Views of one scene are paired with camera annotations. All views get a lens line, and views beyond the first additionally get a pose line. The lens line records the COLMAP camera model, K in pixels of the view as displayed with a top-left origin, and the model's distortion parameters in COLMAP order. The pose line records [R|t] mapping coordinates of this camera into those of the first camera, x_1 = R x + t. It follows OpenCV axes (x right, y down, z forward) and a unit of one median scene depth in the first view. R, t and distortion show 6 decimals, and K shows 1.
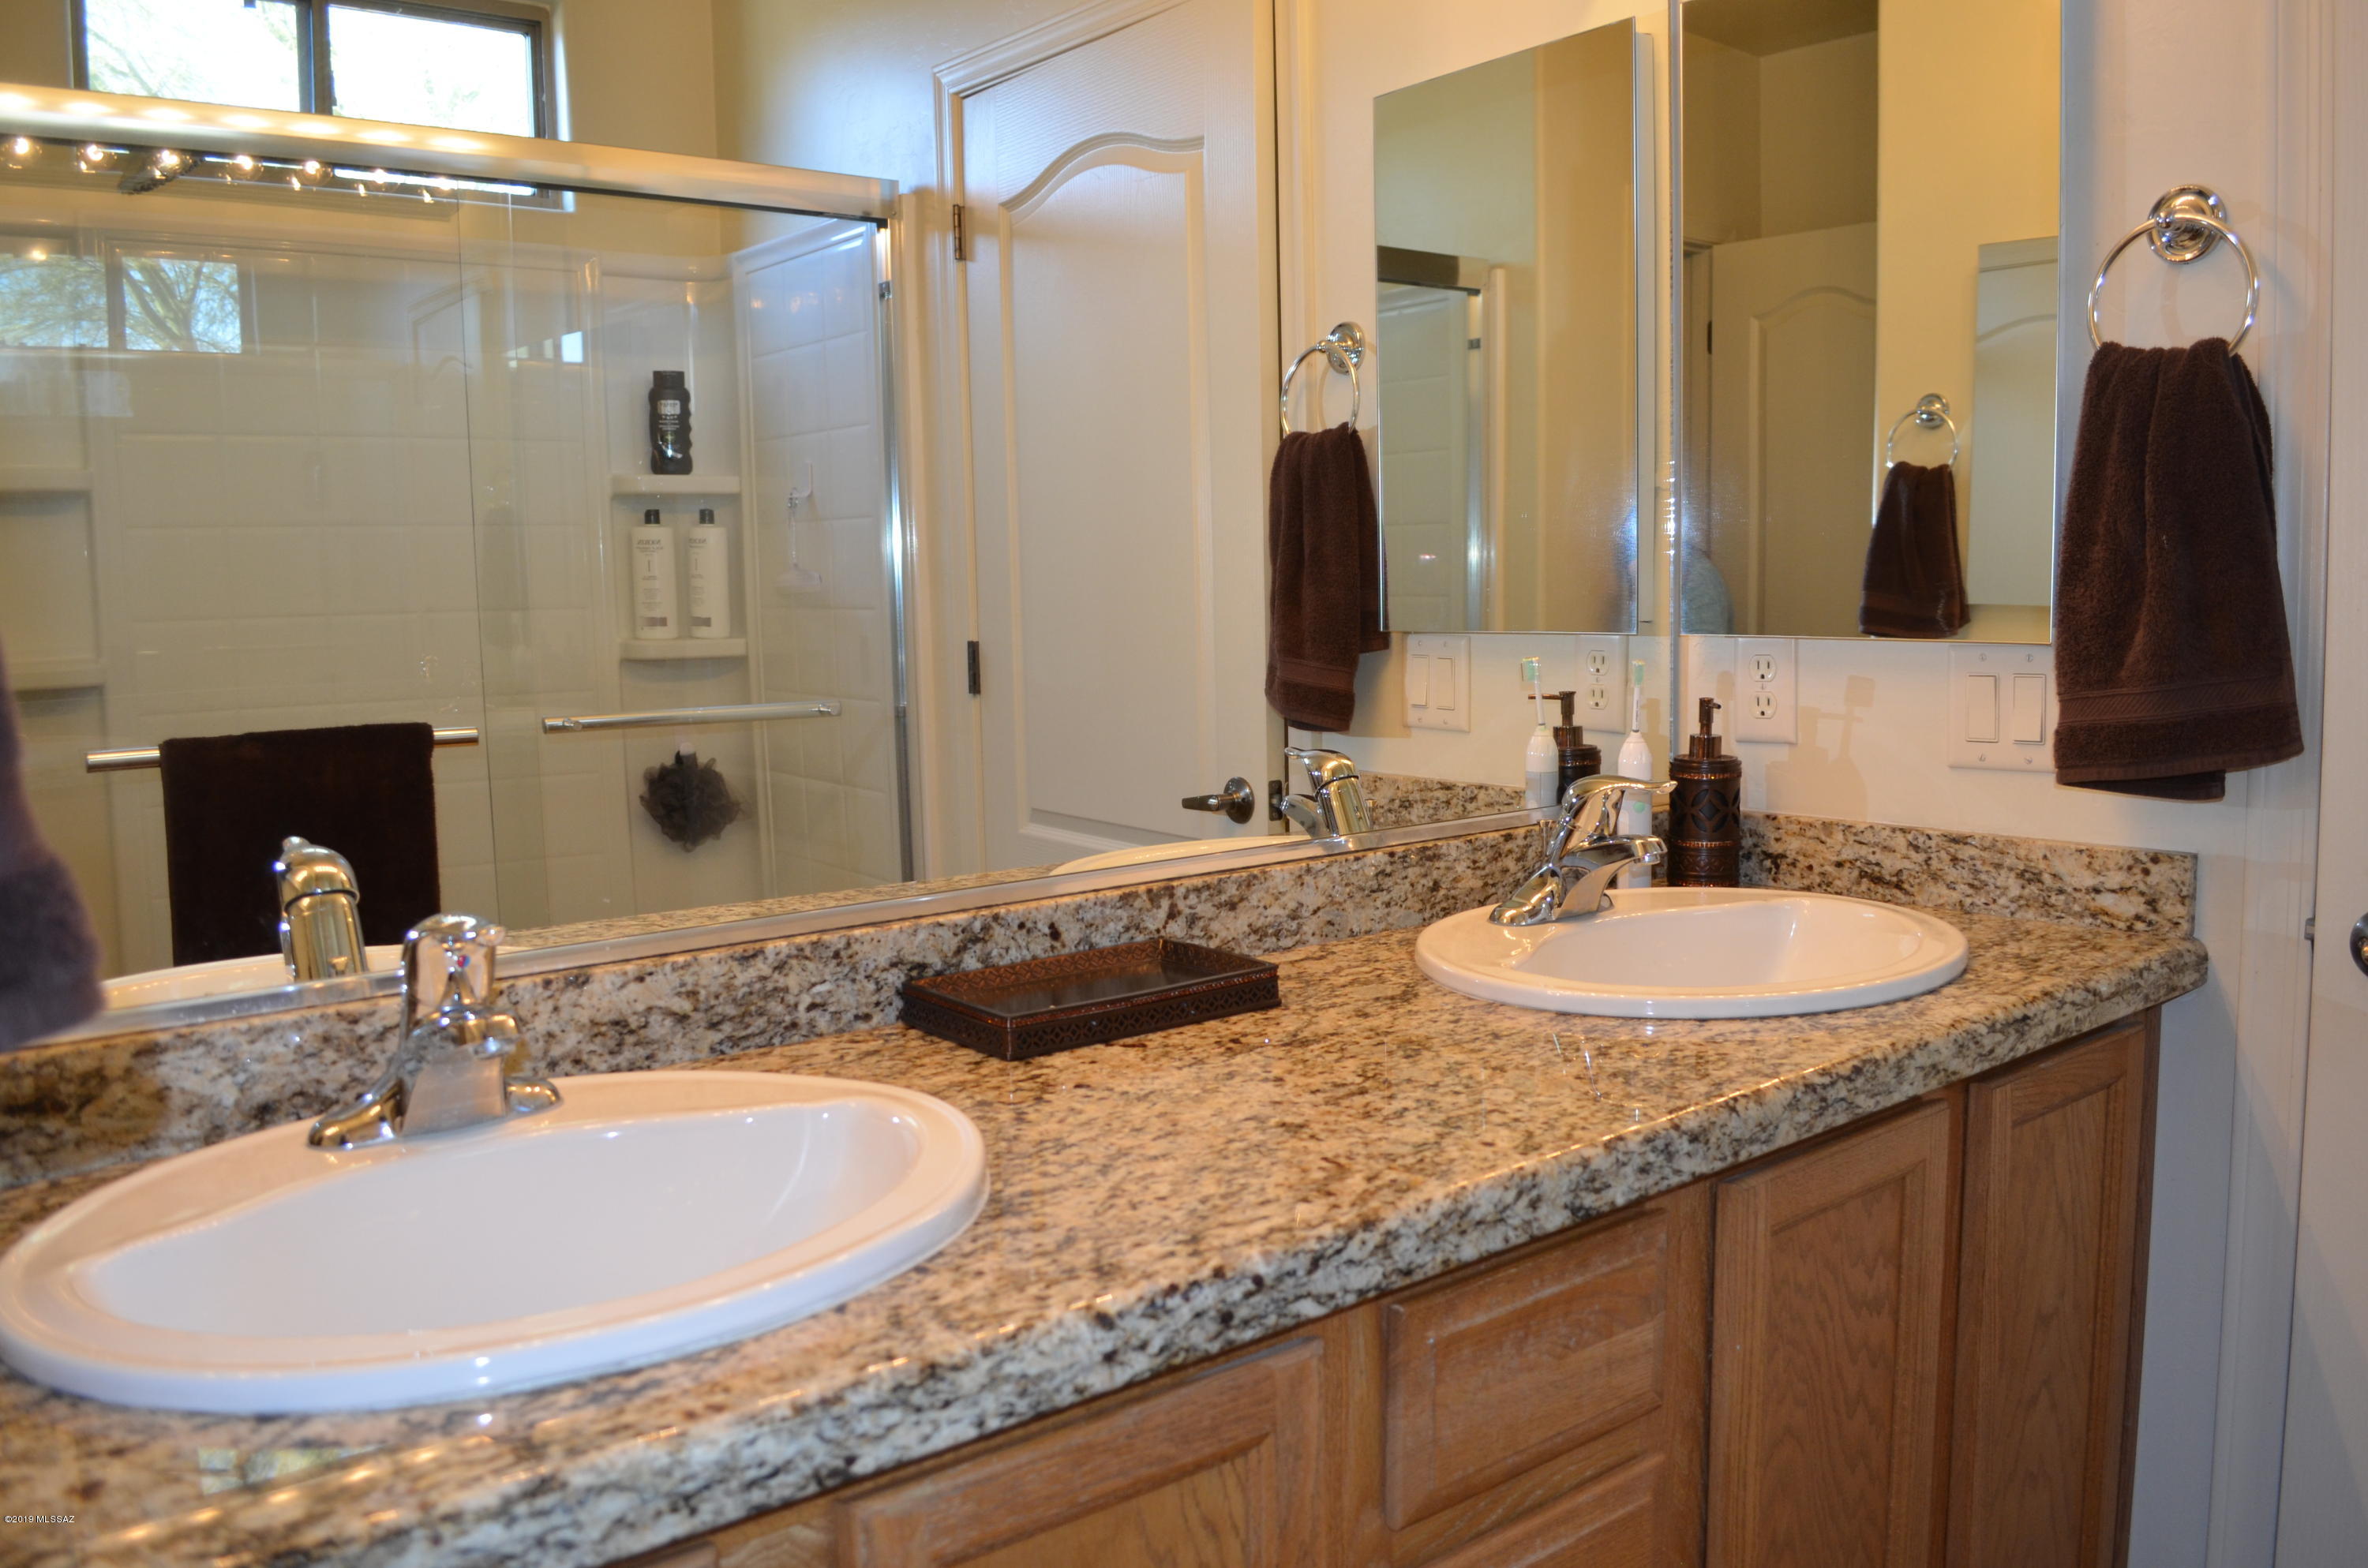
lens RADIAL K [[1851.9, 0, 1184.0], [0, 1851.9, 784.0], [0, 0, 1]] dist [-0.082157, 0.012342]
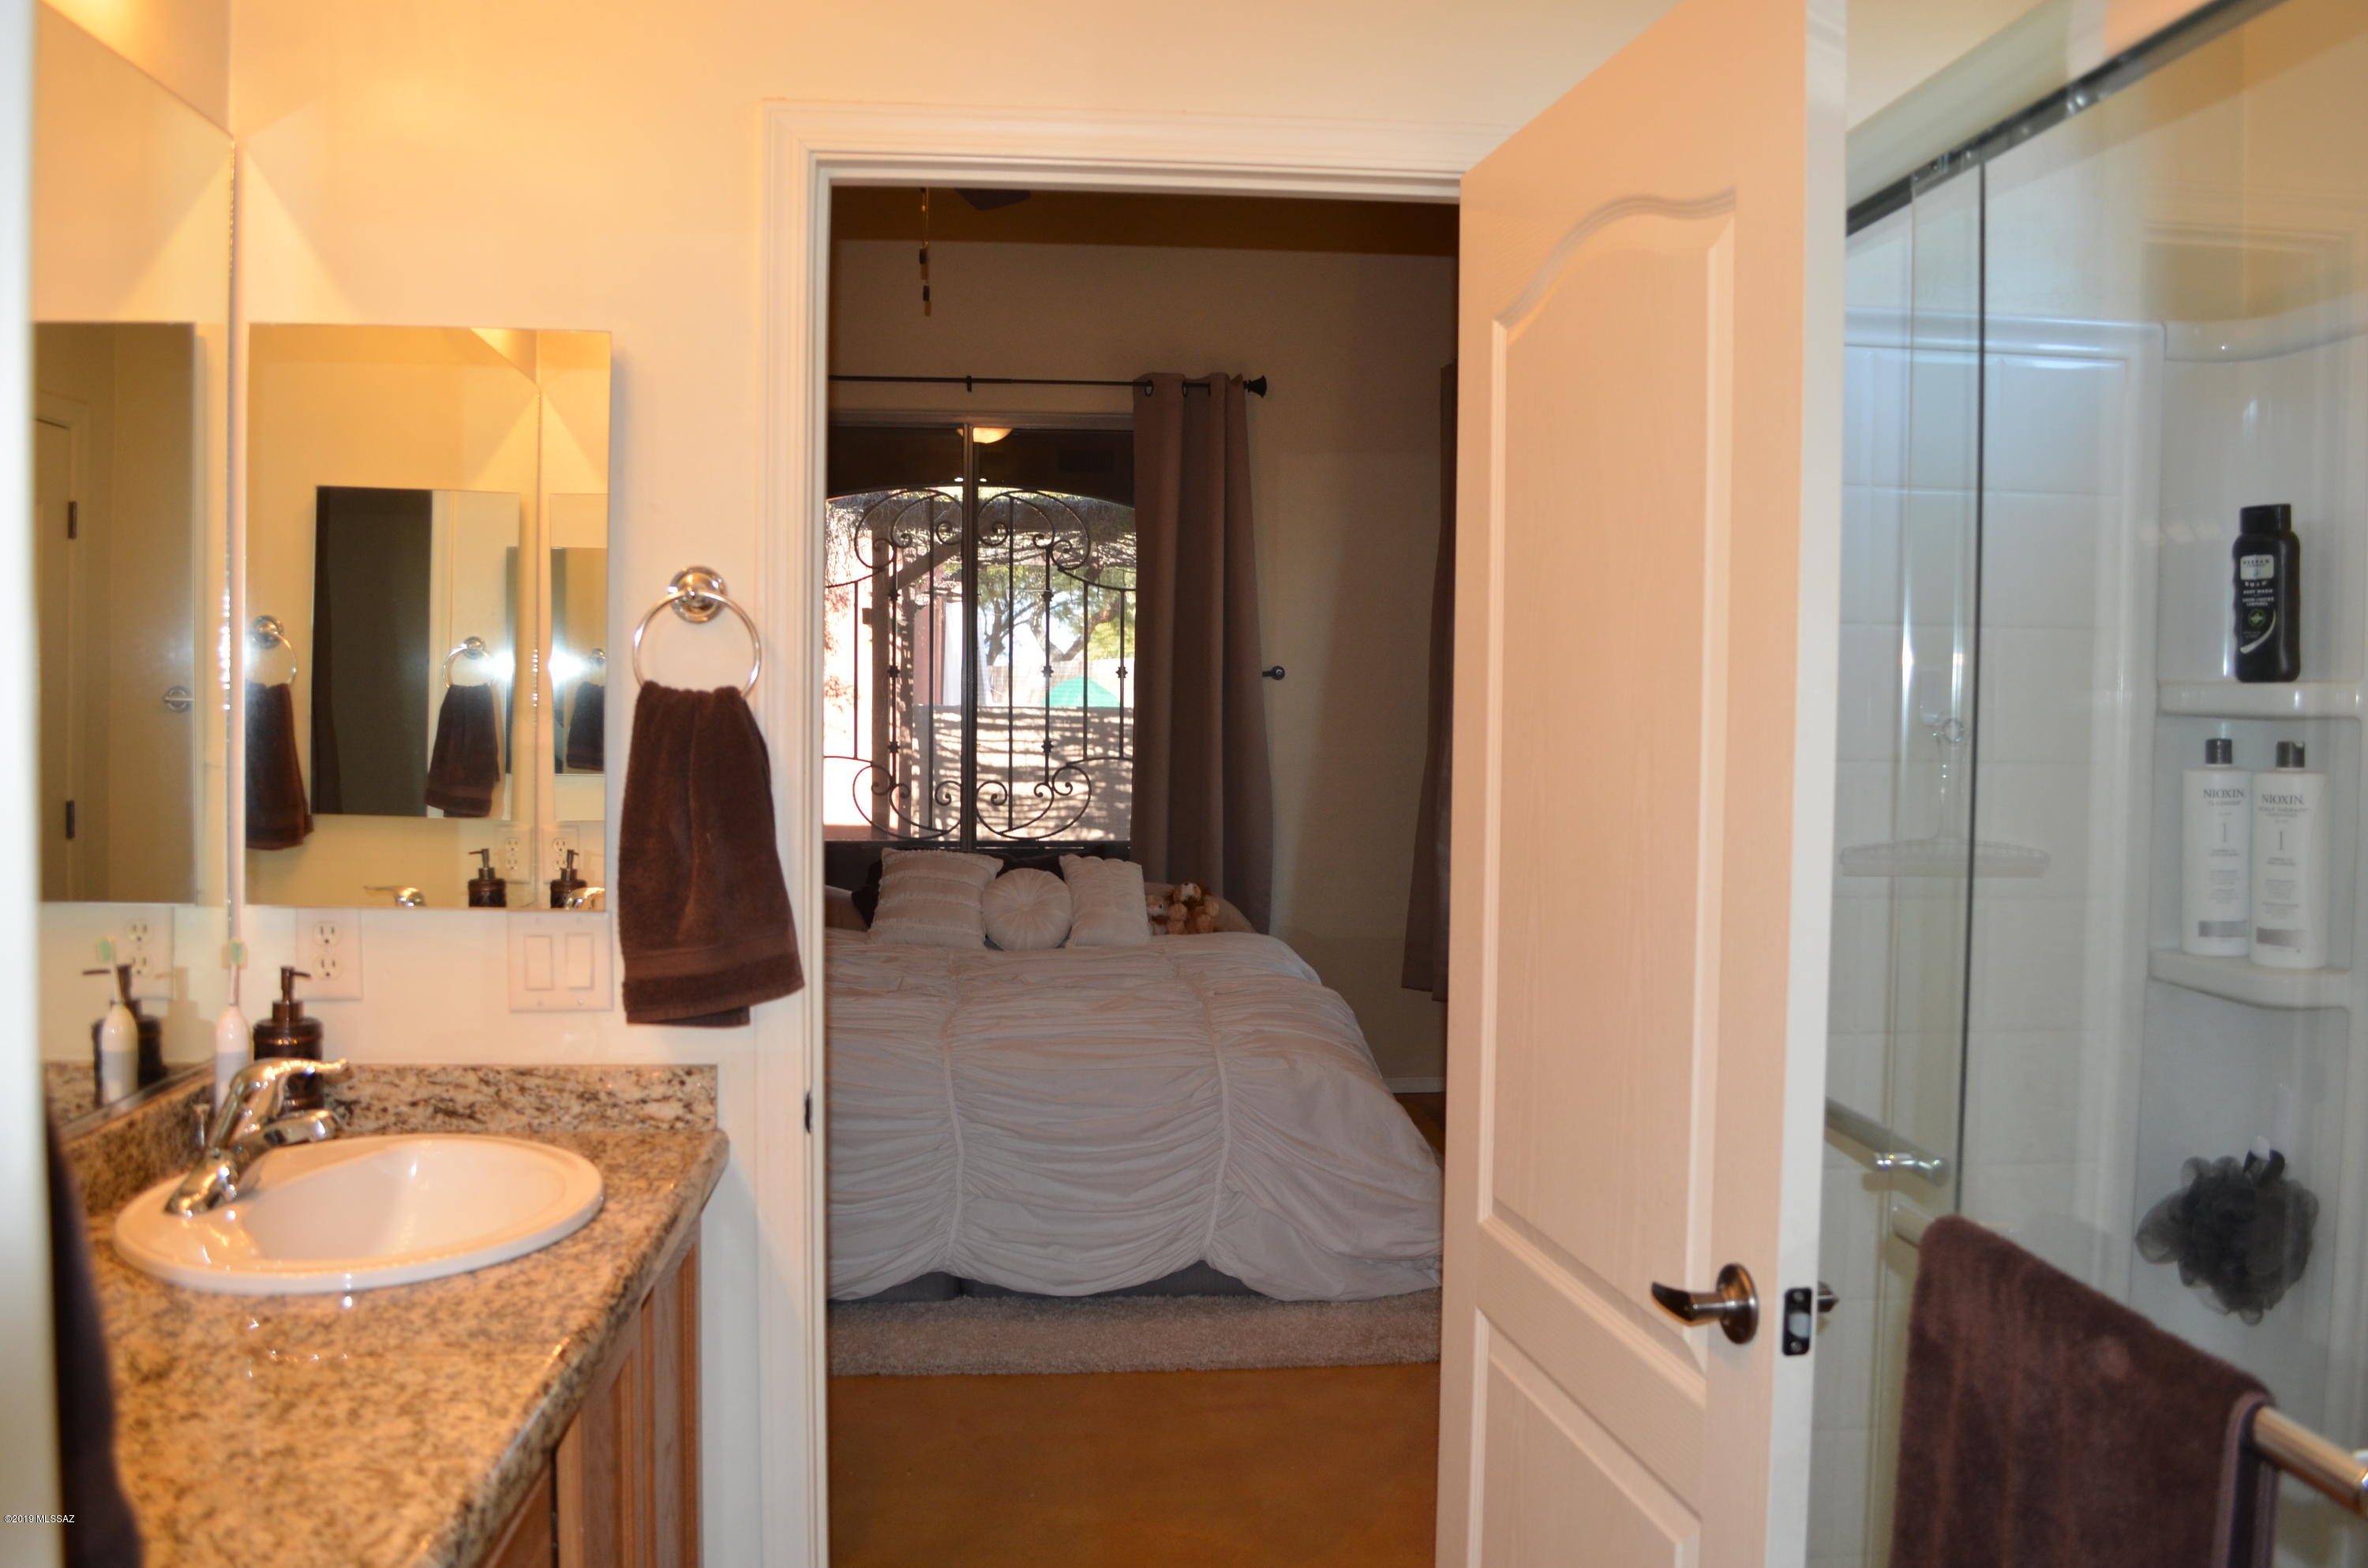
lens RADIAL K [[1851.9, 0, 1184.0], [0, 1851.9, 784.0], [0, 0, 1]] dist [-0.082157, 0.012342]
pose [[0.556992, -0.007196, 0.830487, -0.445067], [0.066904, 0.997101, -0.036231, -0.115120], [-0.827819, 0.075744, 0.555859, -0.058735]]
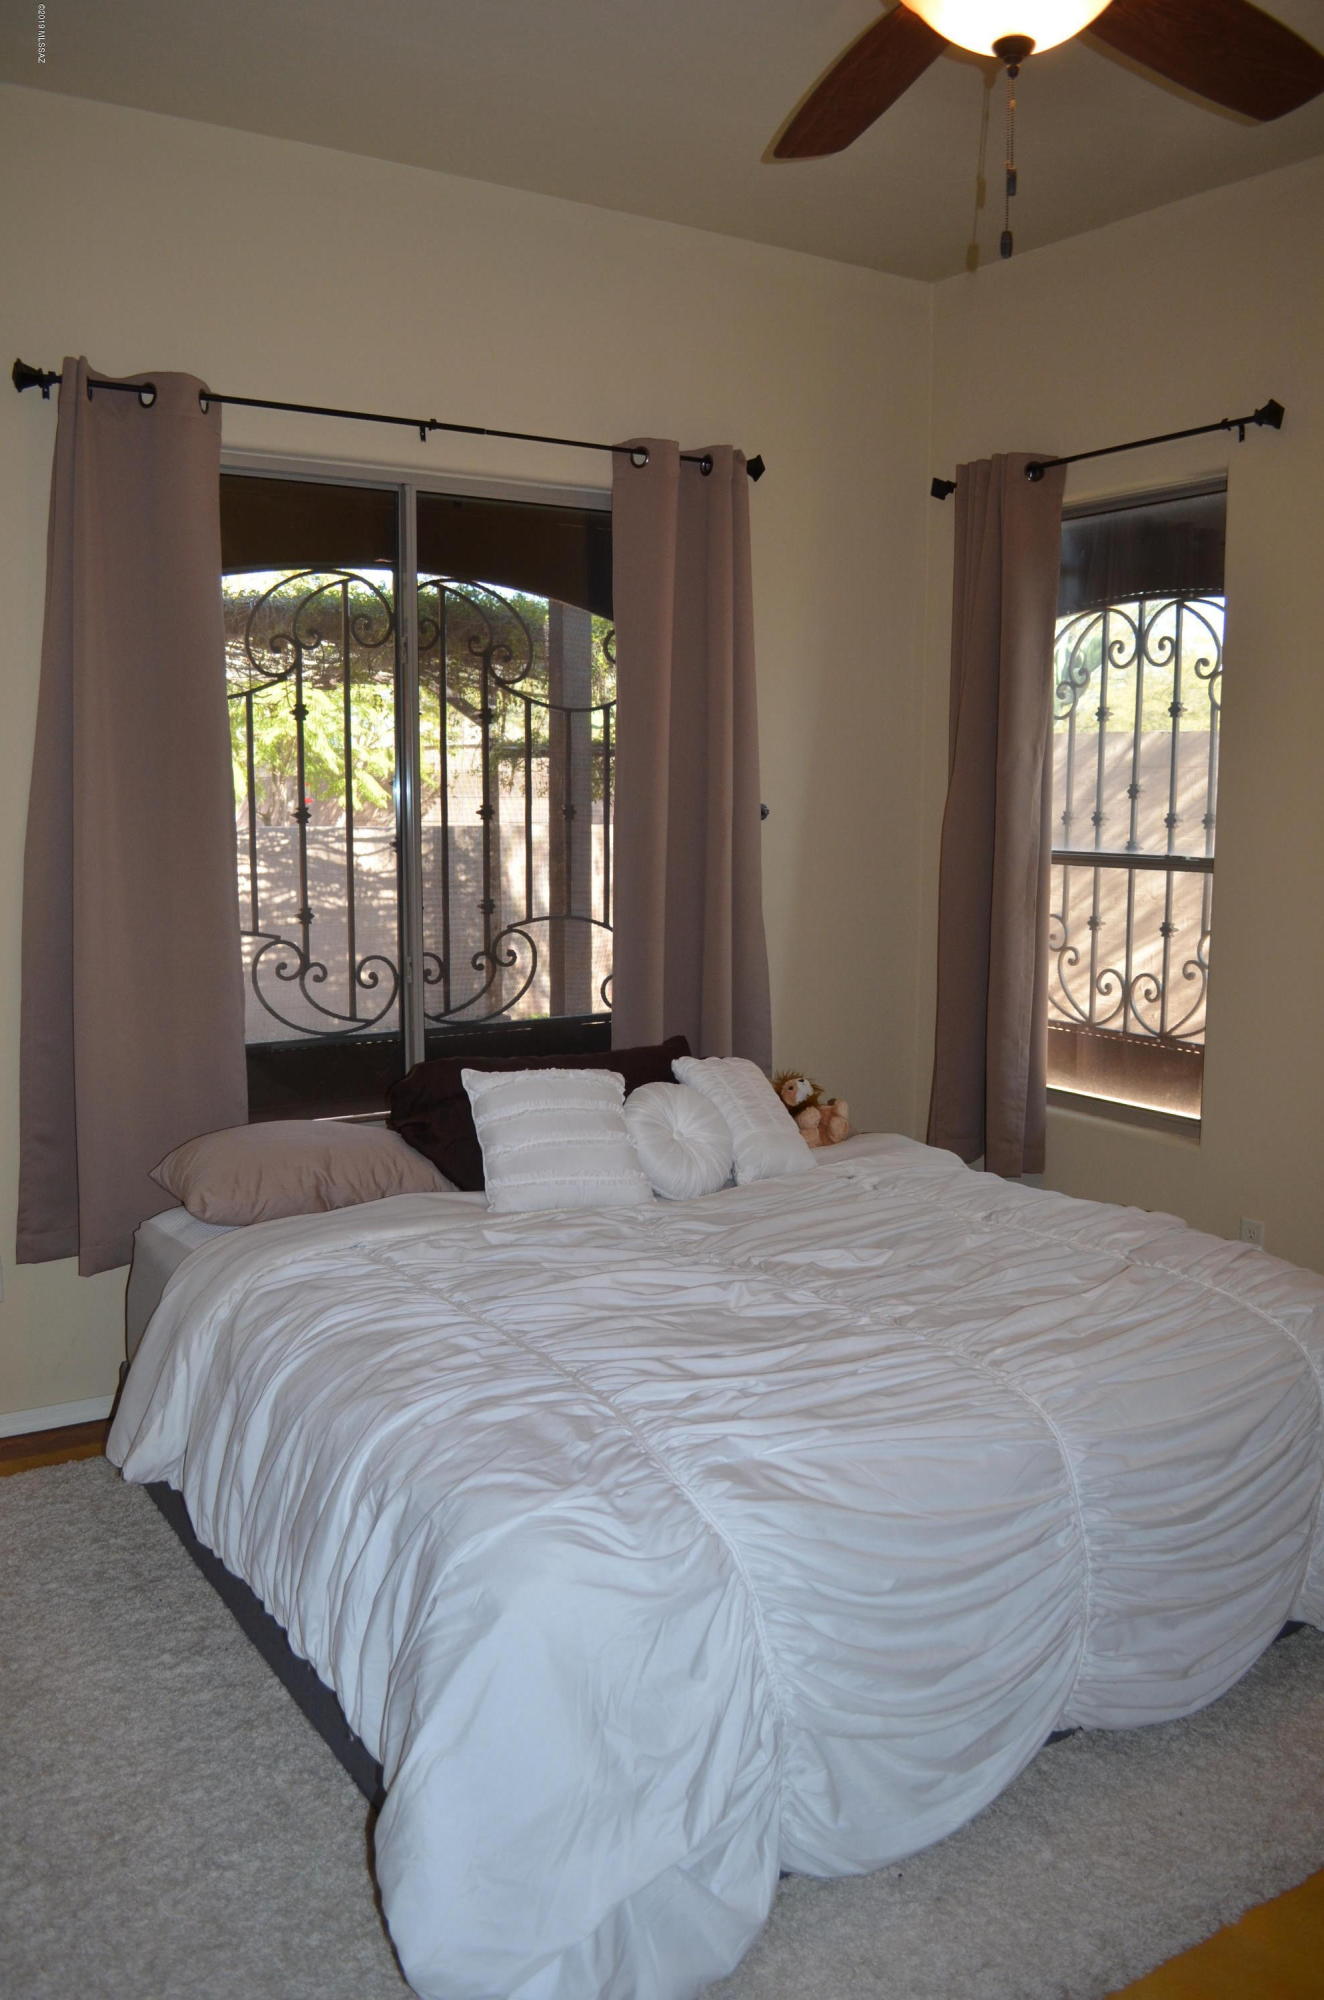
lens RADIAL K [[1564.3, 0, 662.0], [0, 1564.3, 1000.0], [0, 0, 1]] dist [-0.082157, 0.012342]
pose [[0.127449, -0.092580, 0.987515, 0.263240], [0.102552, 0.991528, 0.079721, -0.477128], [-0.986529, 0.091112, 0.135863, 2.366473]]
